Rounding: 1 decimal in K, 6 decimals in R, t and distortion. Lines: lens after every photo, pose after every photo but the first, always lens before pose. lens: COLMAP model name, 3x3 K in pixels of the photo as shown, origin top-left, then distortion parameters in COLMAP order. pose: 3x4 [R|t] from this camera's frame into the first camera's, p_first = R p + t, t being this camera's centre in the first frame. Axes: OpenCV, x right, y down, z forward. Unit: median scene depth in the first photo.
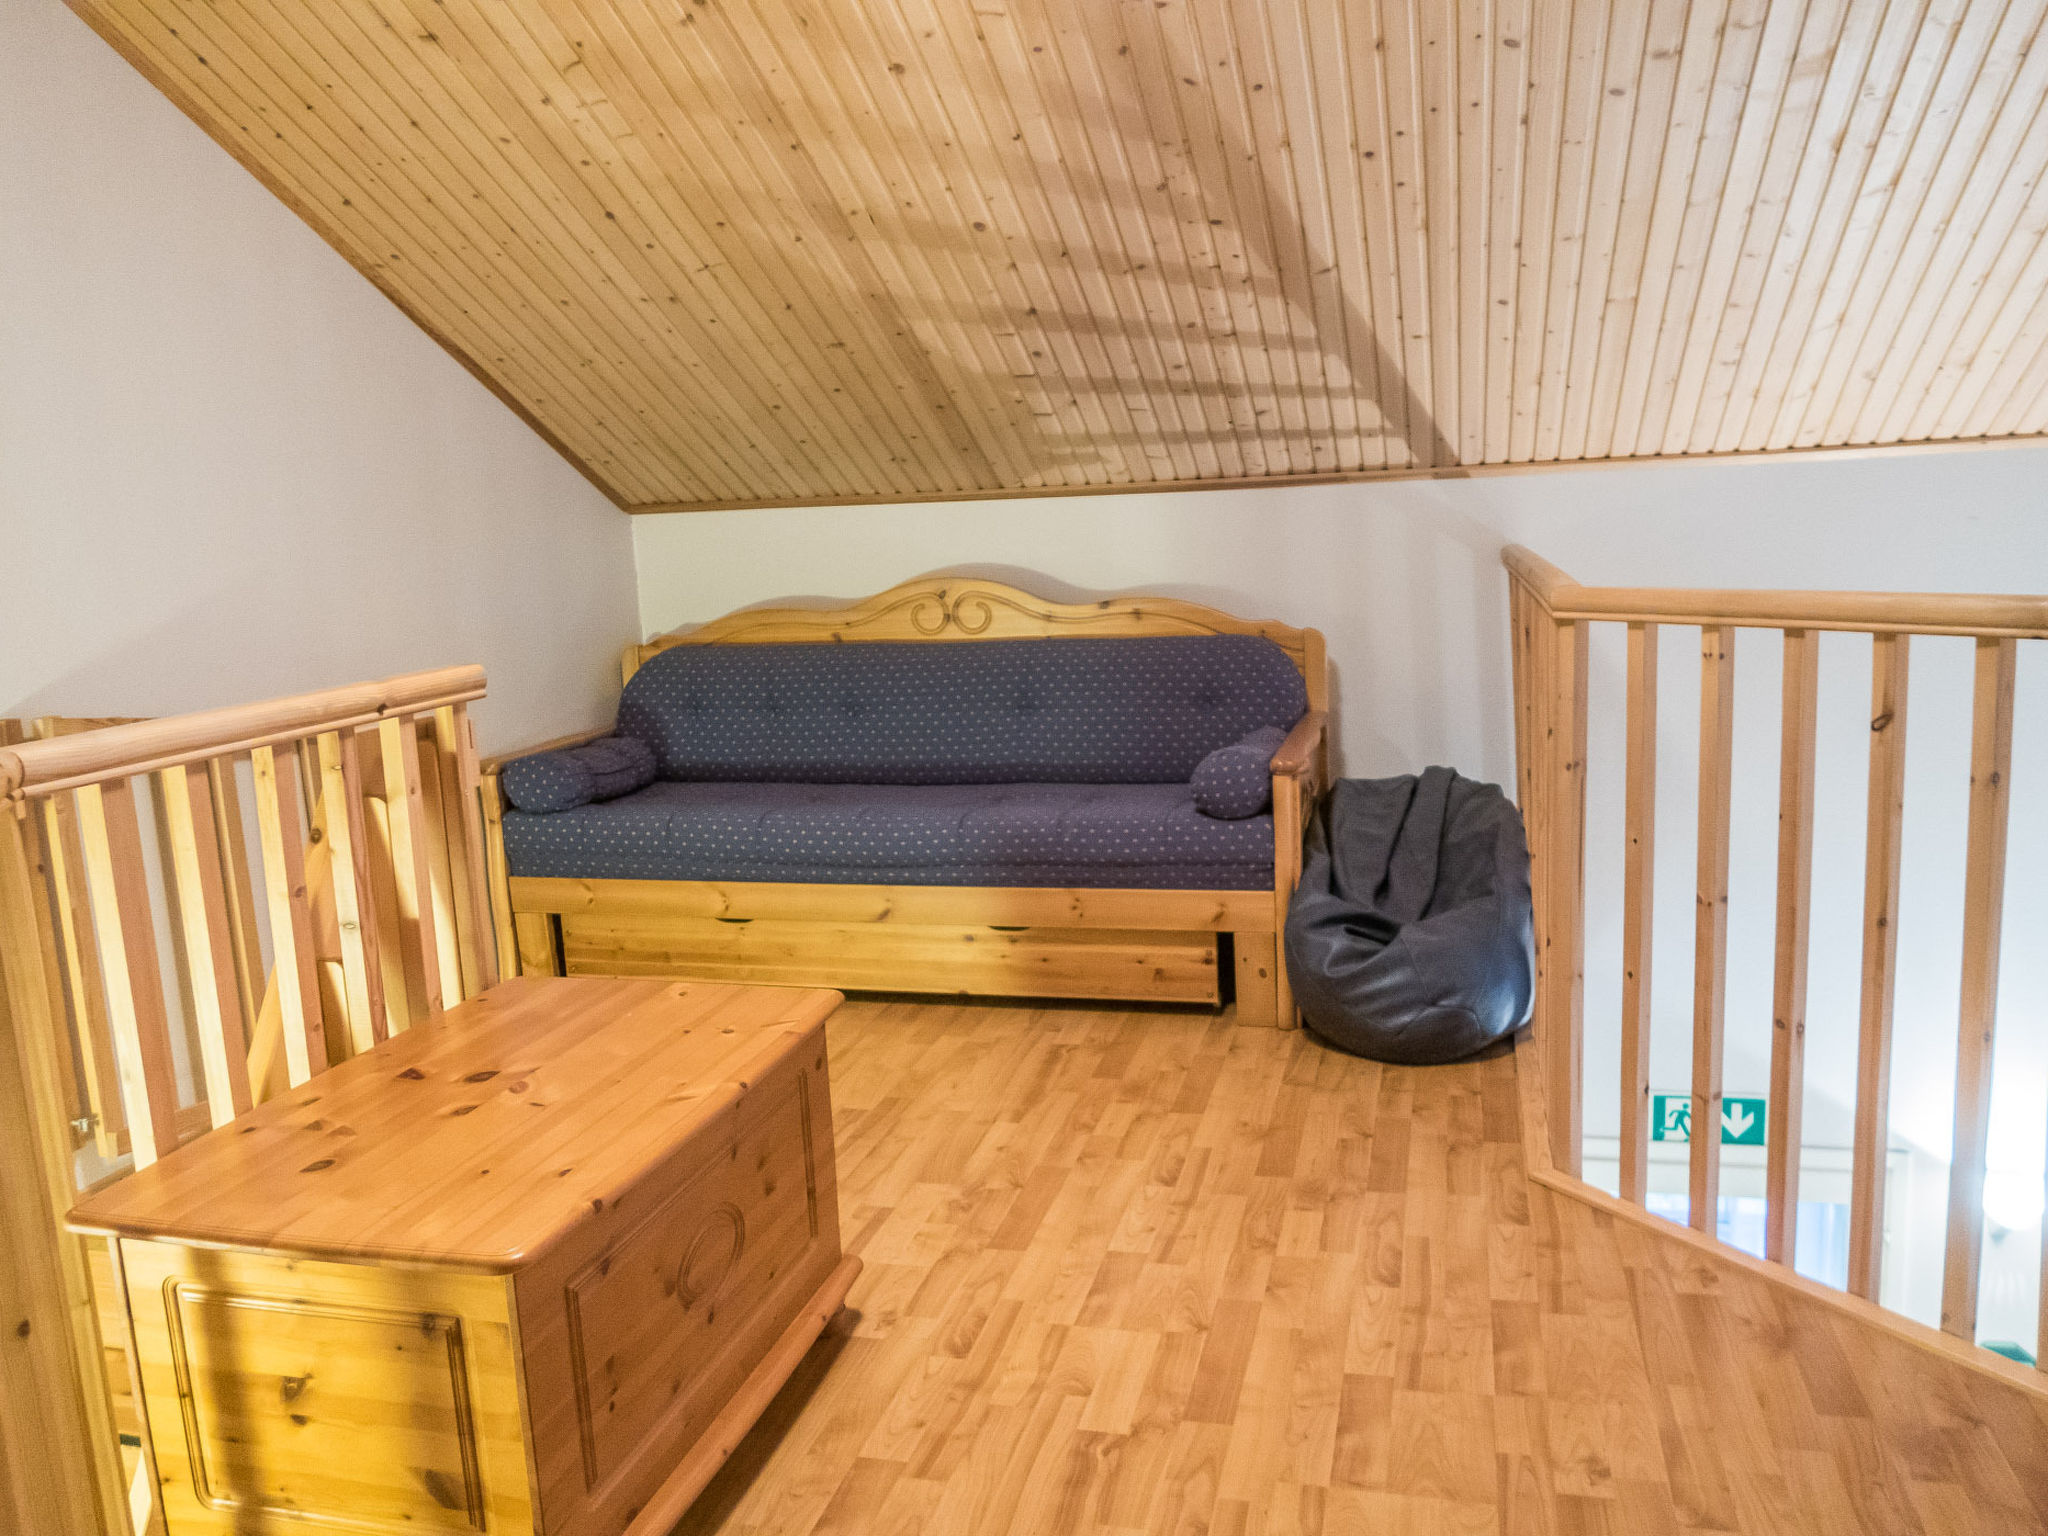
lens RADIAL K [[1588.5, 0, 1026.6], [0, 1588.5, 784.5], [0, 0, 1]] dist [-0.038710, 0.026117]
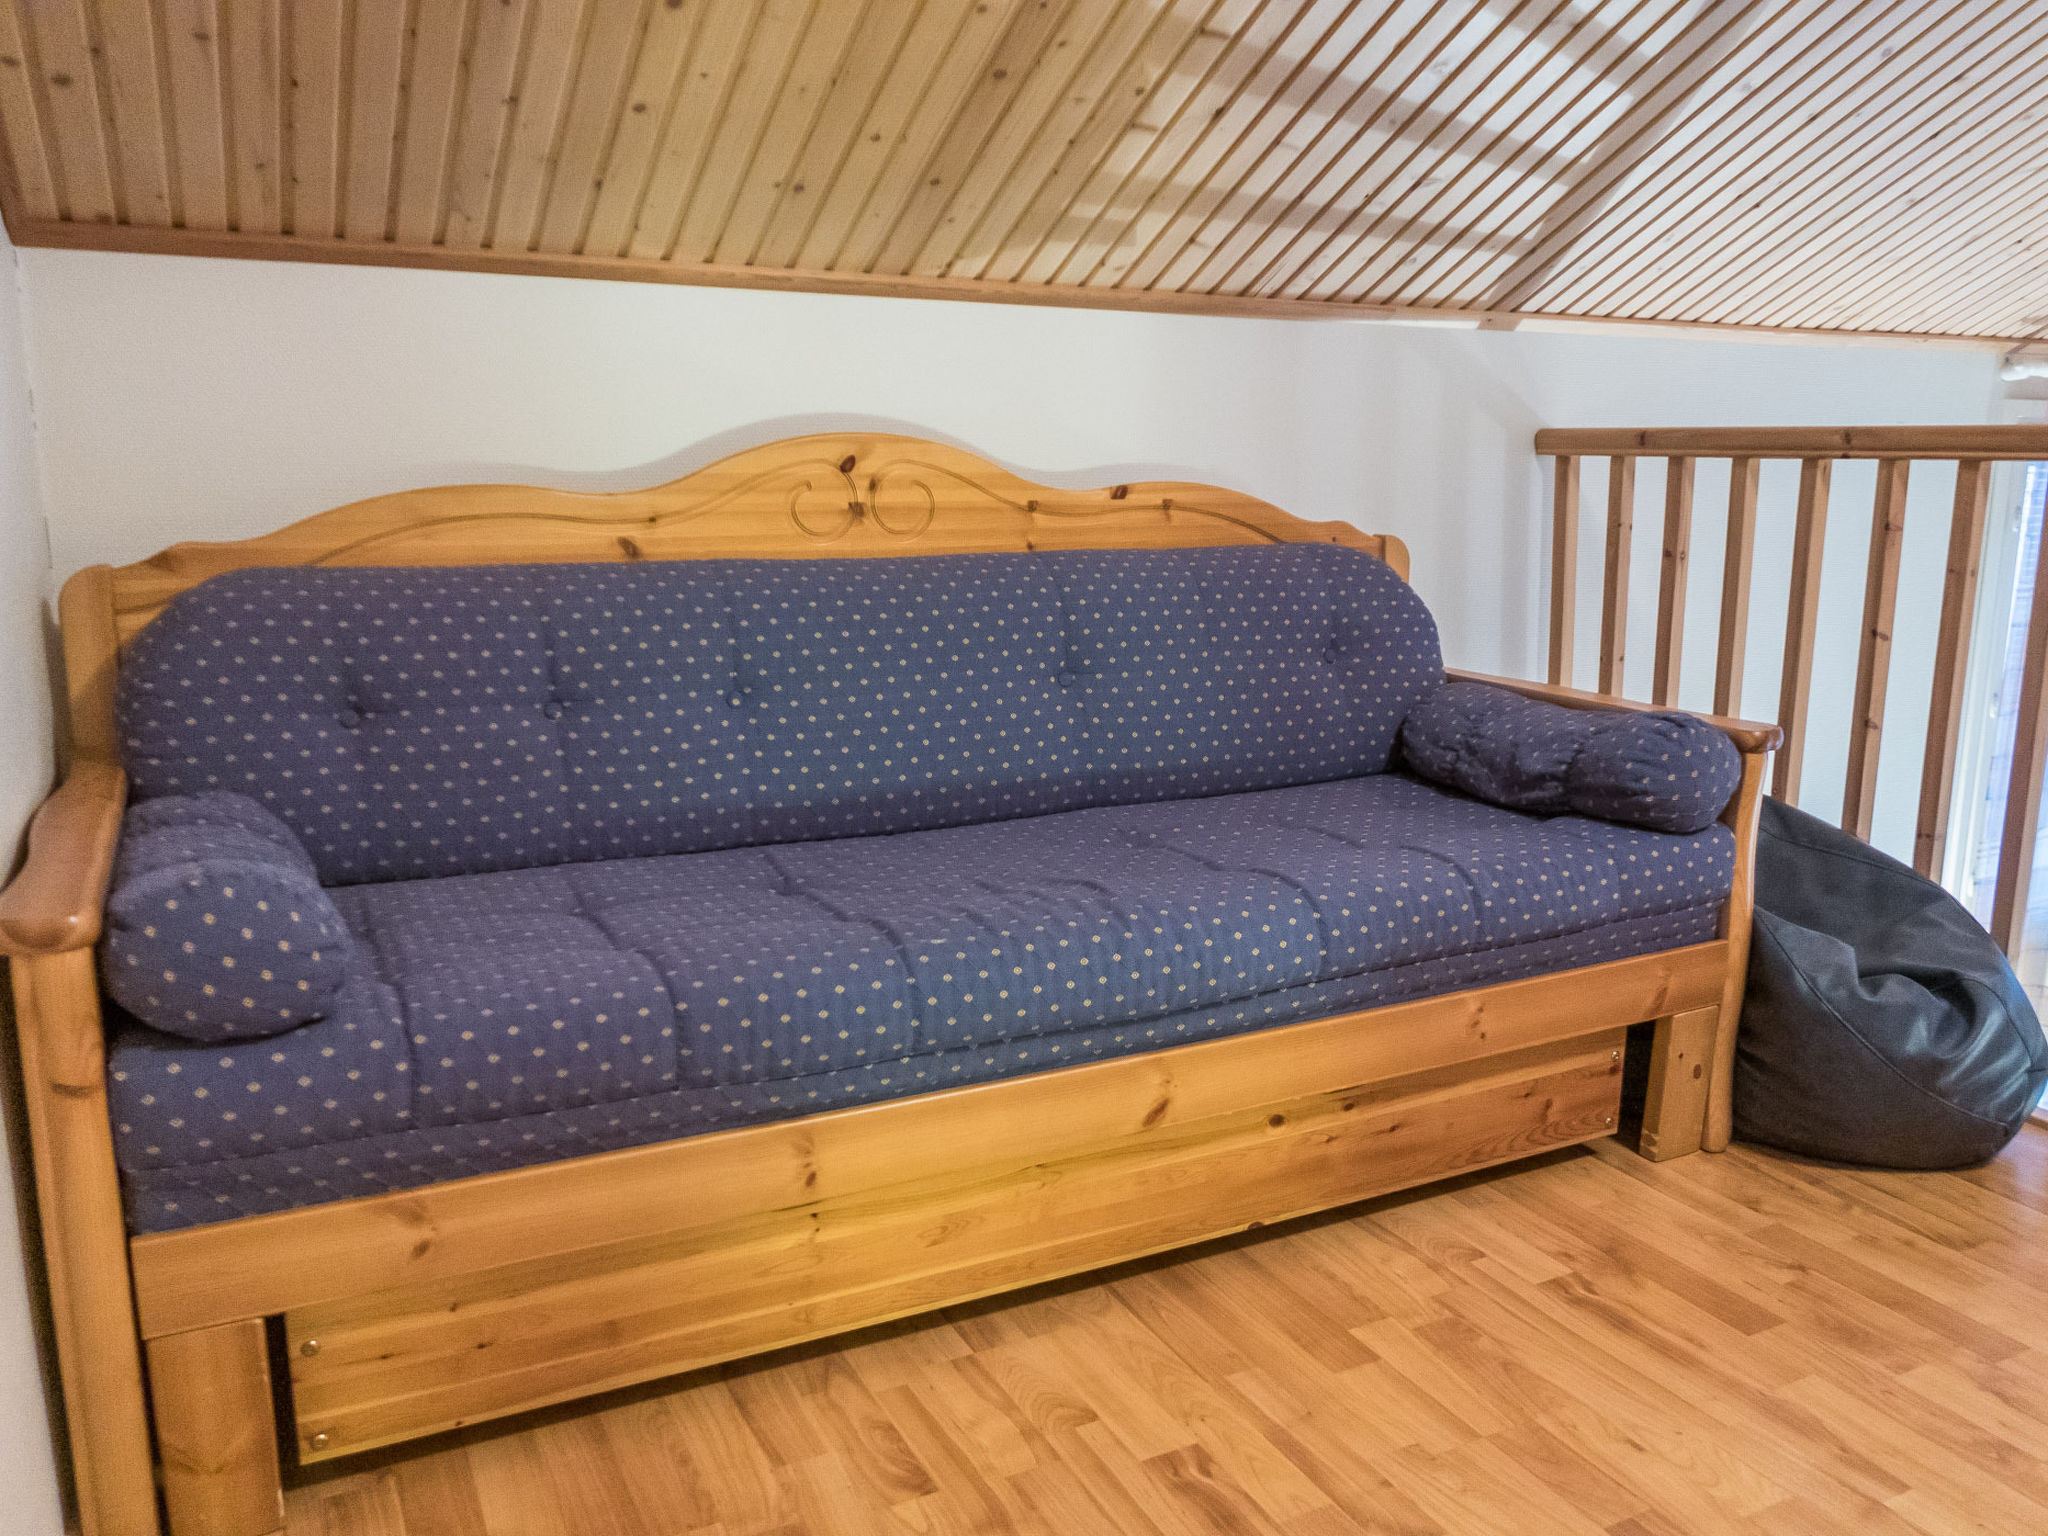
lens RADIAL K [[1588.5, 0, 1026.6], [0, 1588.5, 784.5], [0, 0, 1]] dist [-0.038710, 0.026117]
pose [[0.741568, -0.088859, 0.664967, -0.432936], [0.075043, 0.995956, 0.049402, -0.043032], [-0.666667, 0.013266, 0.745237, 0.682780]]
